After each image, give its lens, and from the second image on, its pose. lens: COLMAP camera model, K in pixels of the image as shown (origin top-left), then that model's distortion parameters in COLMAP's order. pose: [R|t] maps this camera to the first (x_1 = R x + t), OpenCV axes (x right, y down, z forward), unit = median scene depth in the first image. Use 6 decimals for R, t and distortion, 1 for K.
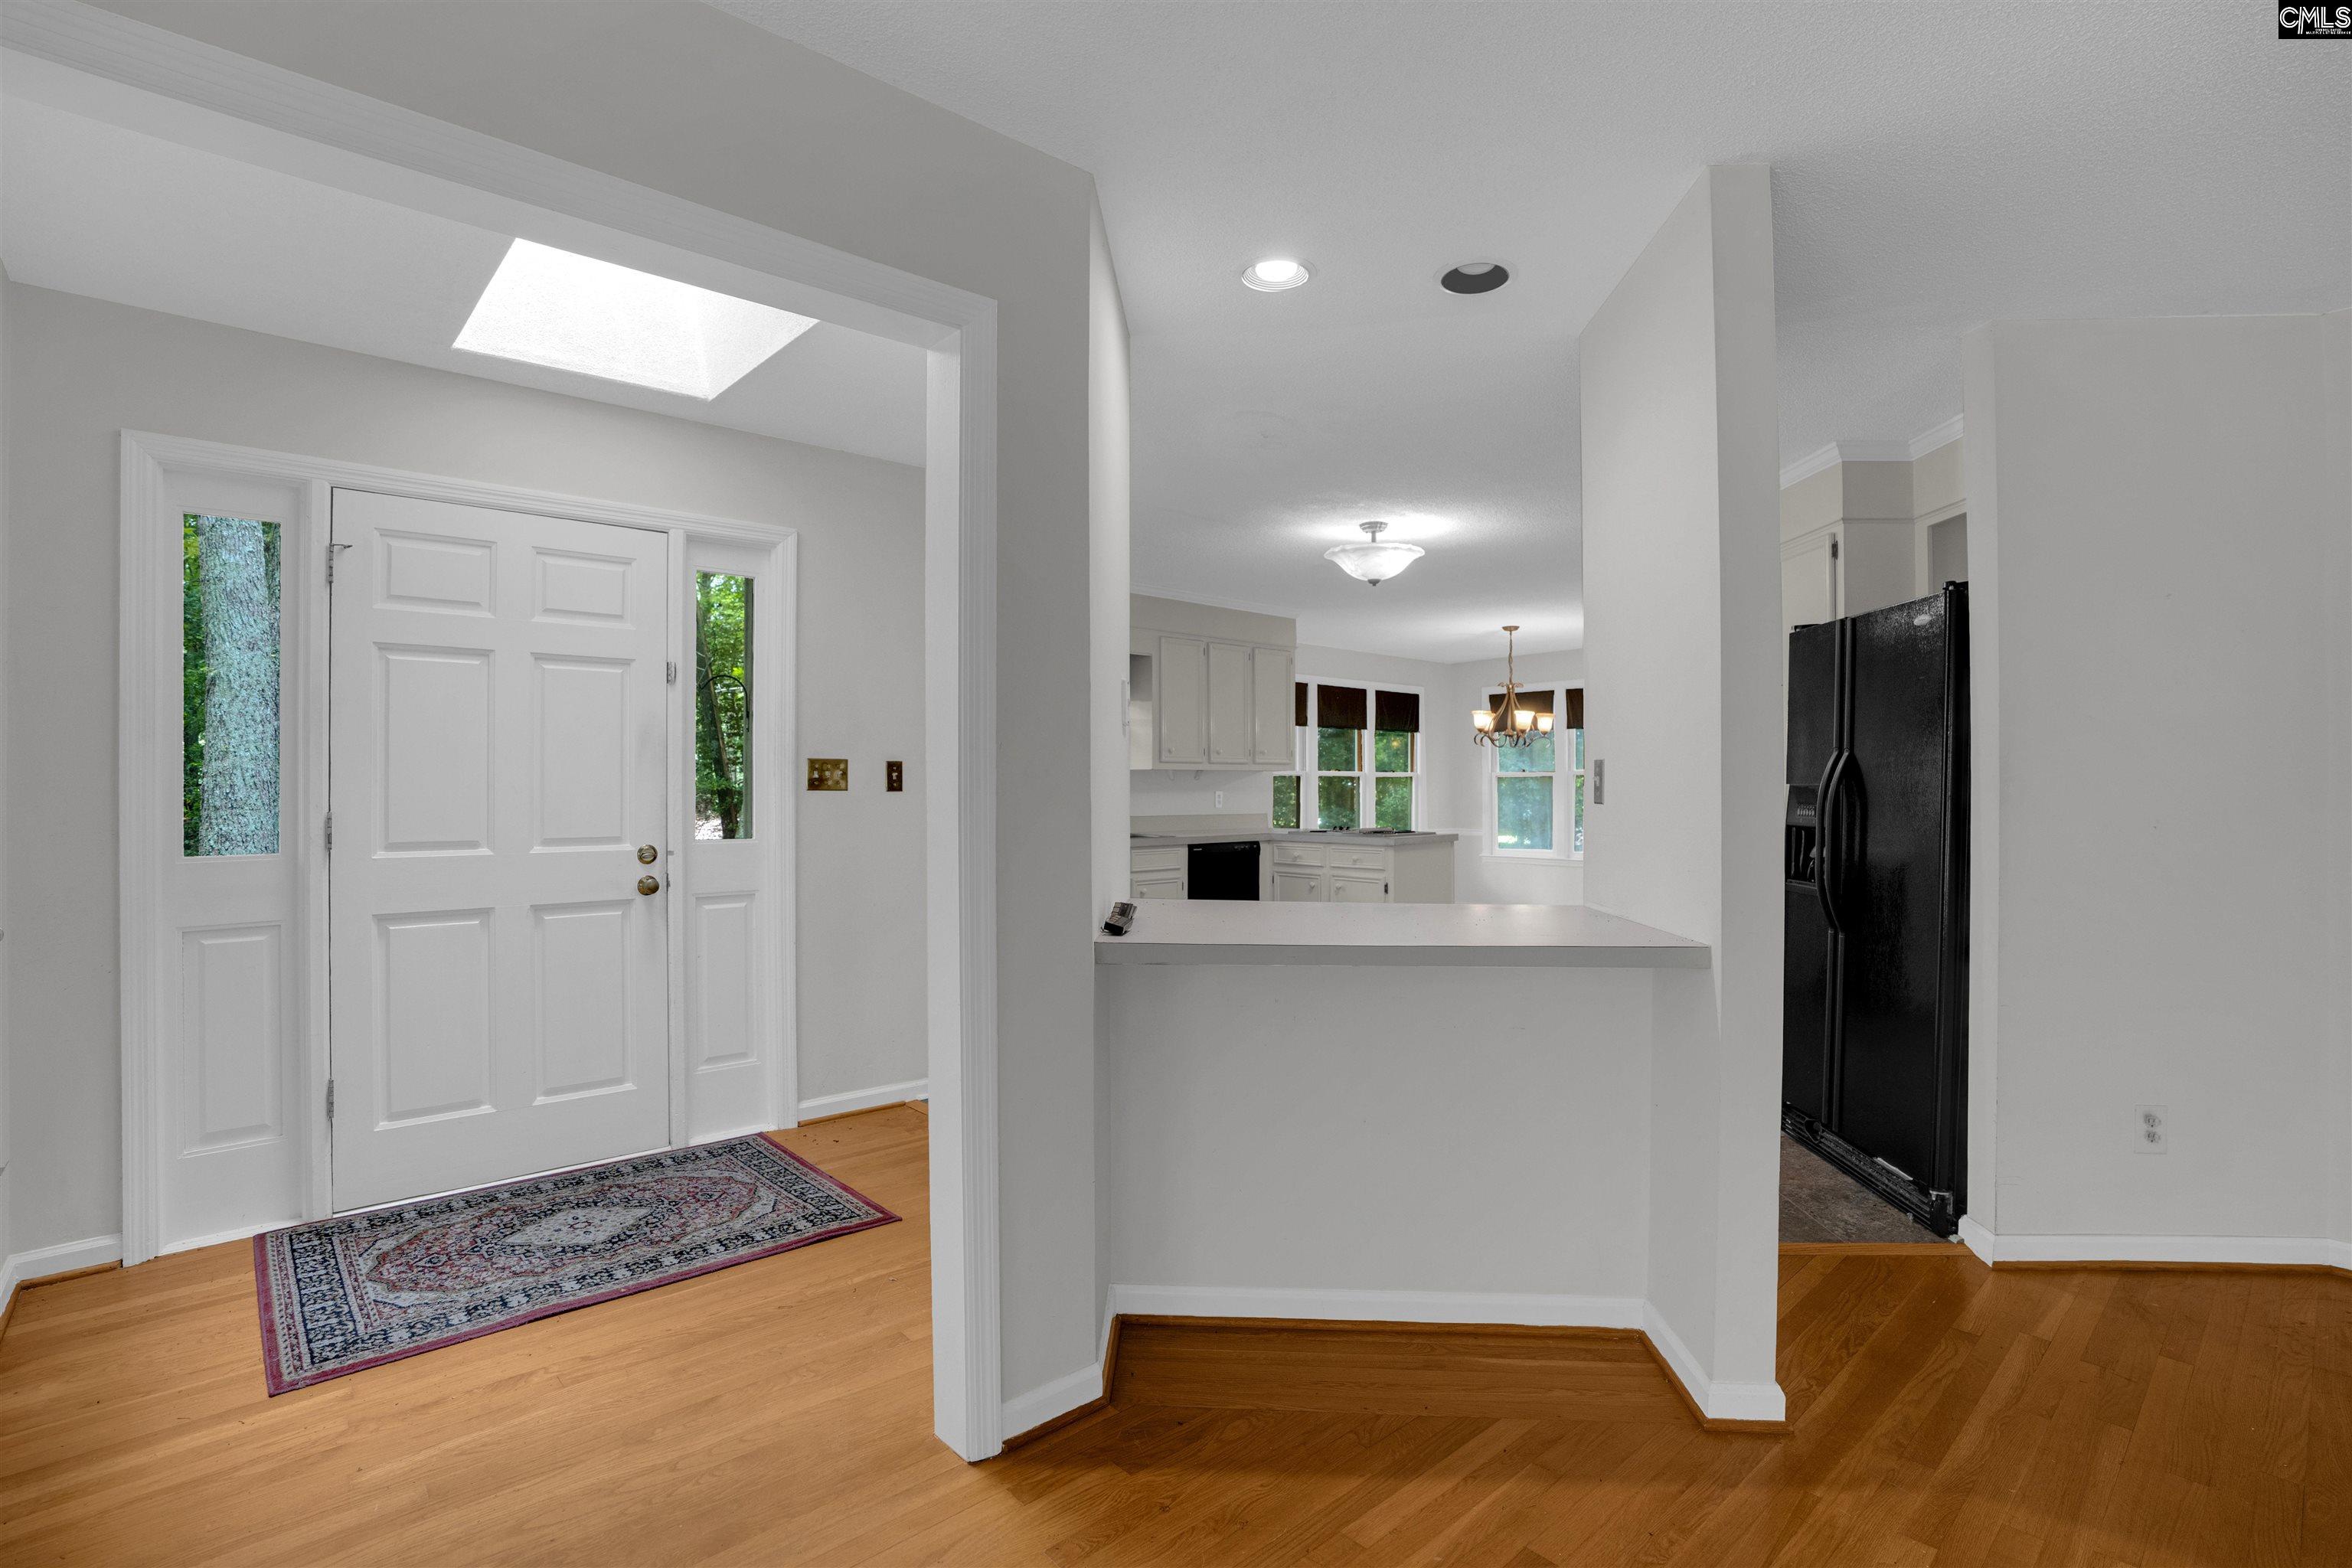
lens RADIAL K [[1146.1, 0, 1183.9], [0, 1146.1, 779.8], [0, 0, 1]] dist [-0.025174, 0.000613]
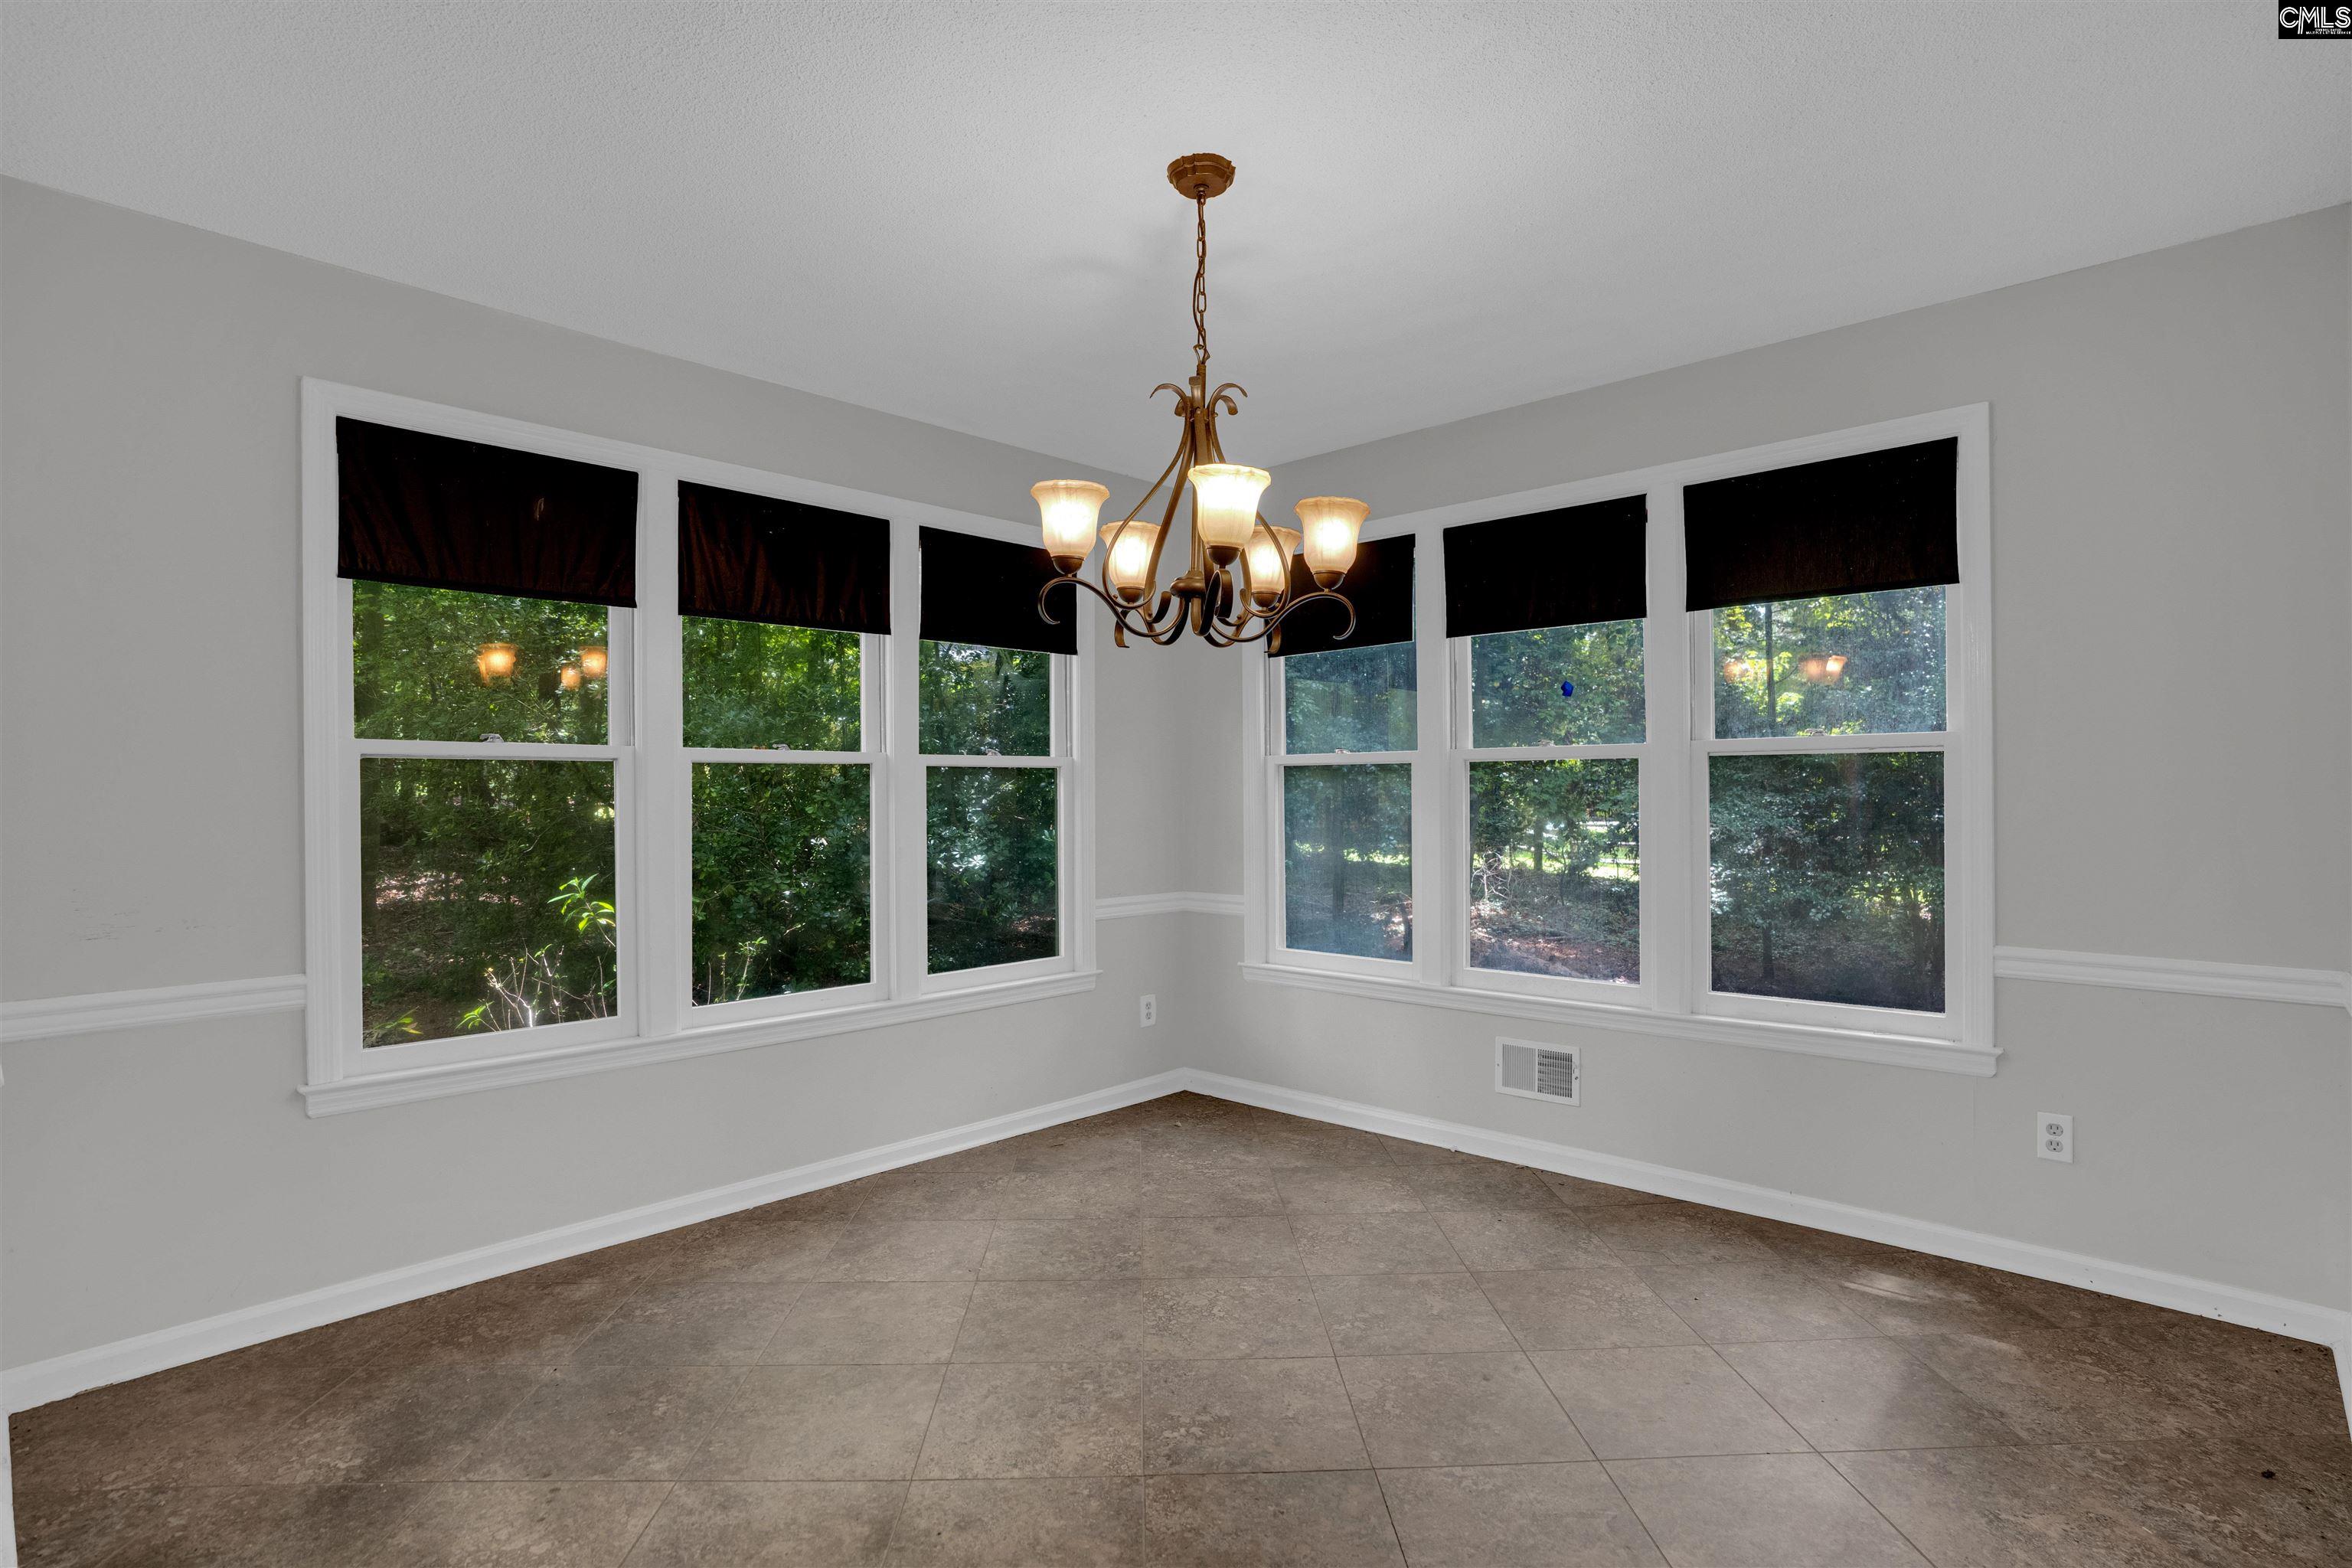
lens RADIAL K [[1193.8, 0, 1164.2], [0, 1193.8, 788.3], [0, 0, 1]] dist [-0.027570, -0.000018]
pose [[0.998146, -0.004189, 0.060715, 0.254477], [0.003971, 0.999985, 0.003704, 0.003257], [-0.060730, -0.003456, 0.998148, 0.717082]]
